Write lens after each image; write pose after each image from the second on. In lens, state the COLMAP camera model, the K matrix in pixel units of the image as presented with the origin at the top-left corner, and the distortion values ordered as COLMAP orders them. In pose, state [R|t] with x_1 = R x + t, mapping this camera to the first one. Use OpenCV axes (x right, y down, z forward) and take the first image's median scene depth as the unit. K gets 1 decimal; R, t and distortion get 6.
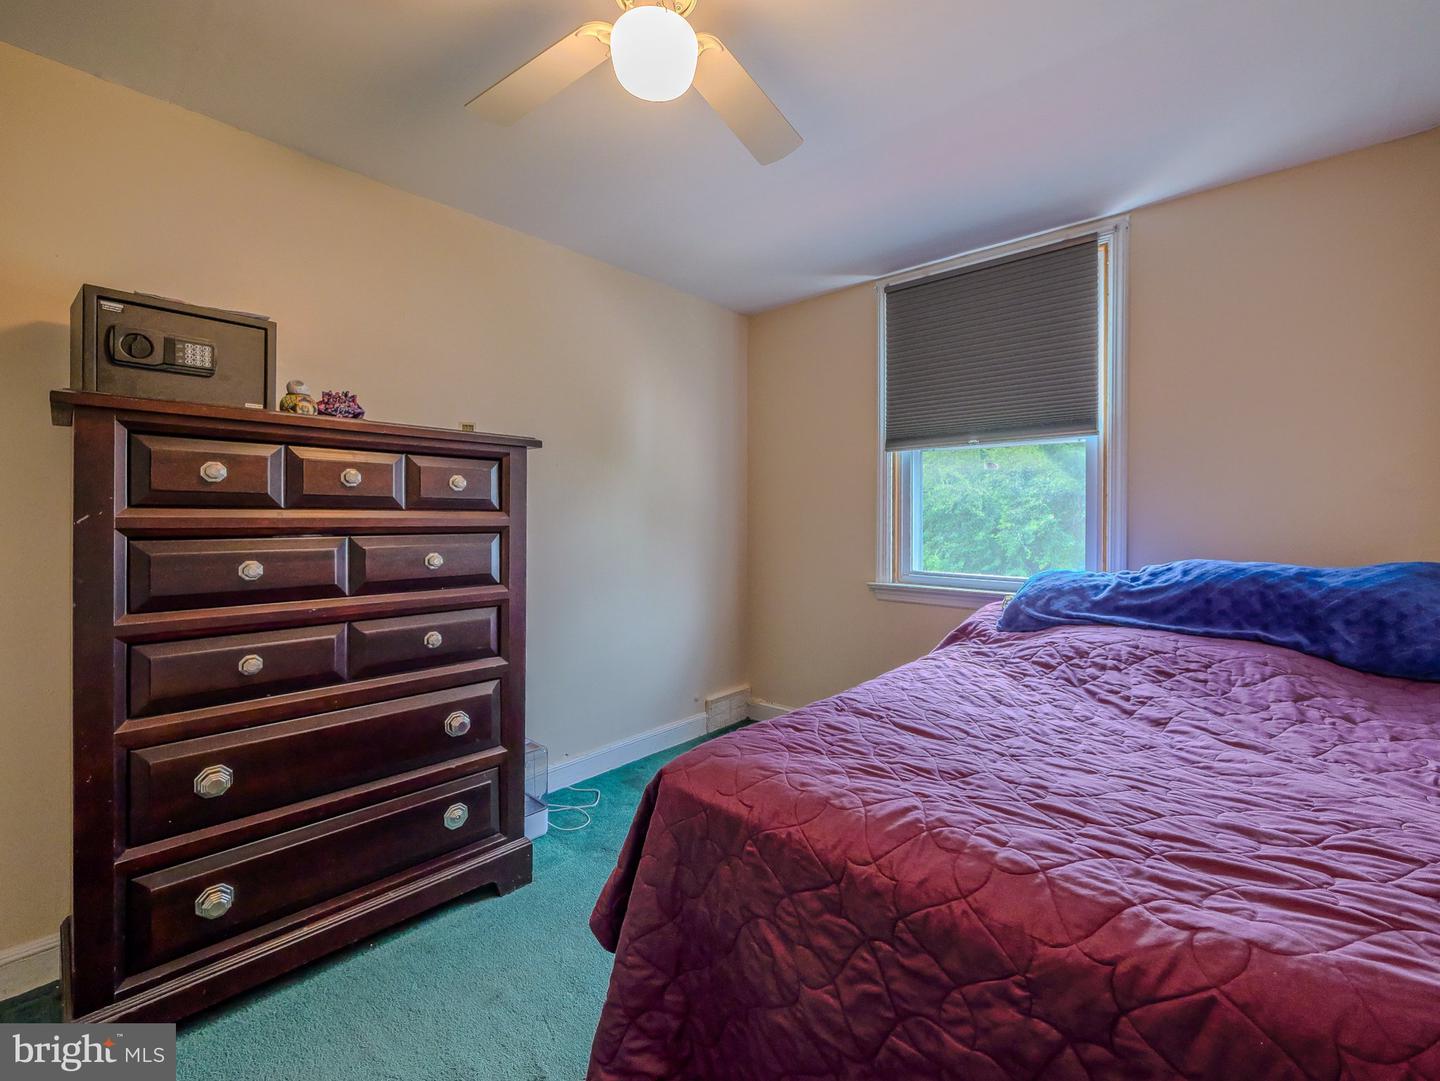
lens RADIAL K [[605.1, 0, 718.2], [0, 605.1, 527.5], [0, 0, 1]] dist [-0.002310, -0.000277]
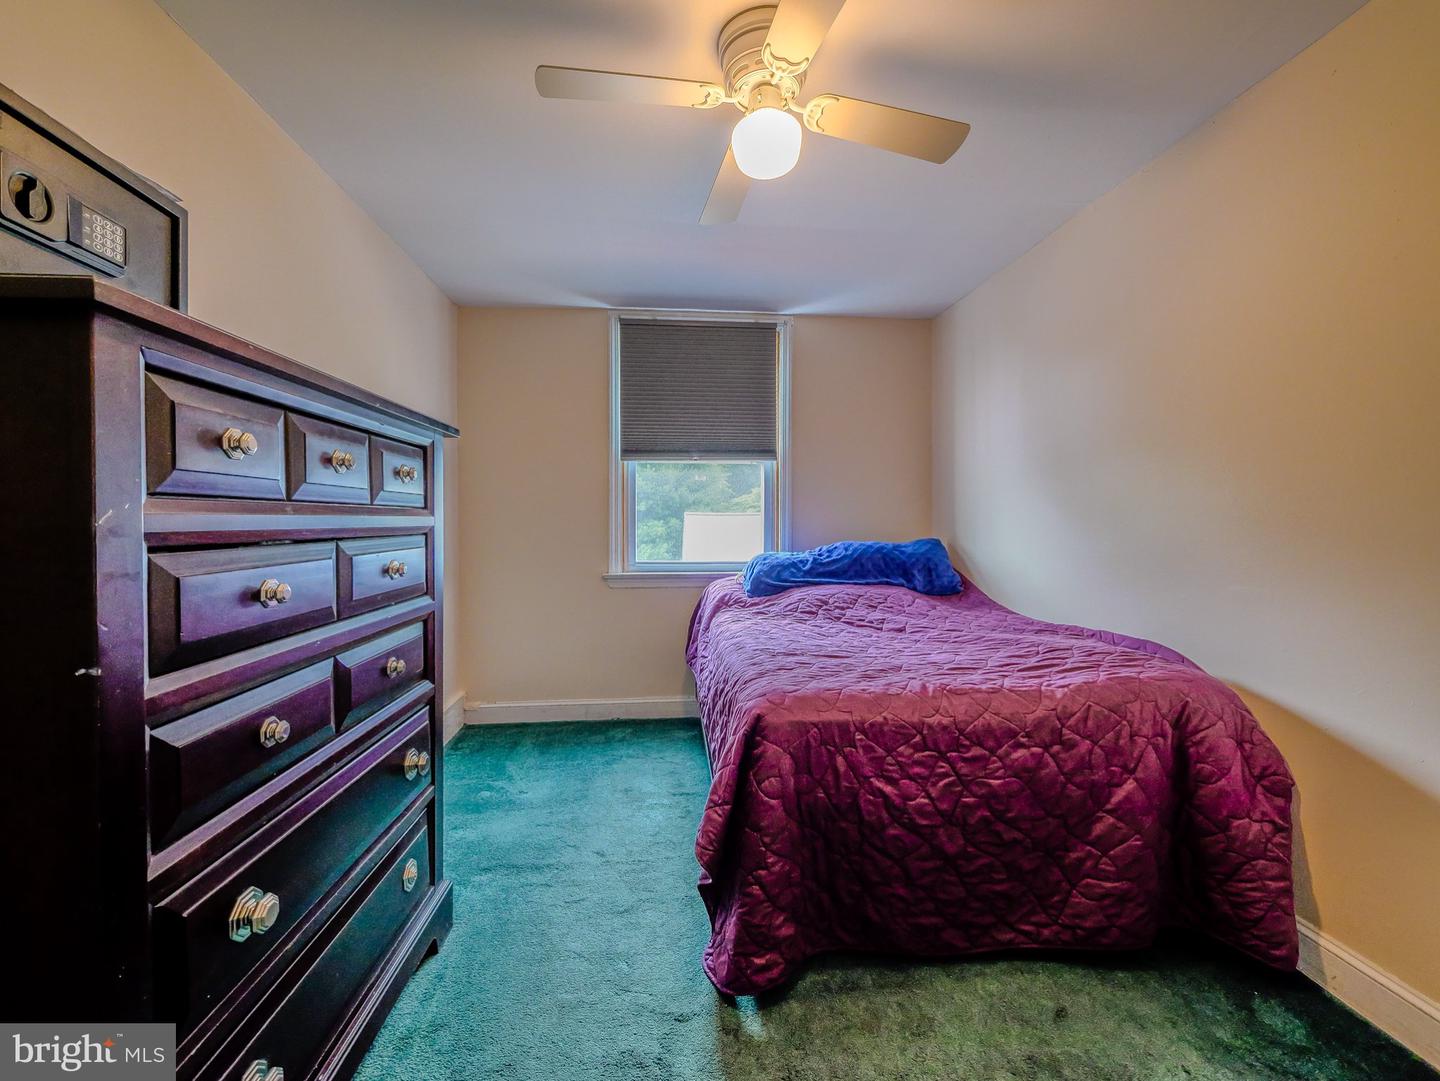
lens RADIAL K [[577.3, 0, 720.0], [0, 577.3, 540.5], [0, 0, 1]] dist [0.000512, 0.000090]
pose [[0.700044, -0.029893, 0.713473, -0.865288], [0.013772, 0.999503, 0.028364, 0.000208], [-0.713966, -0.010030, 0.700108, 0.182578]]
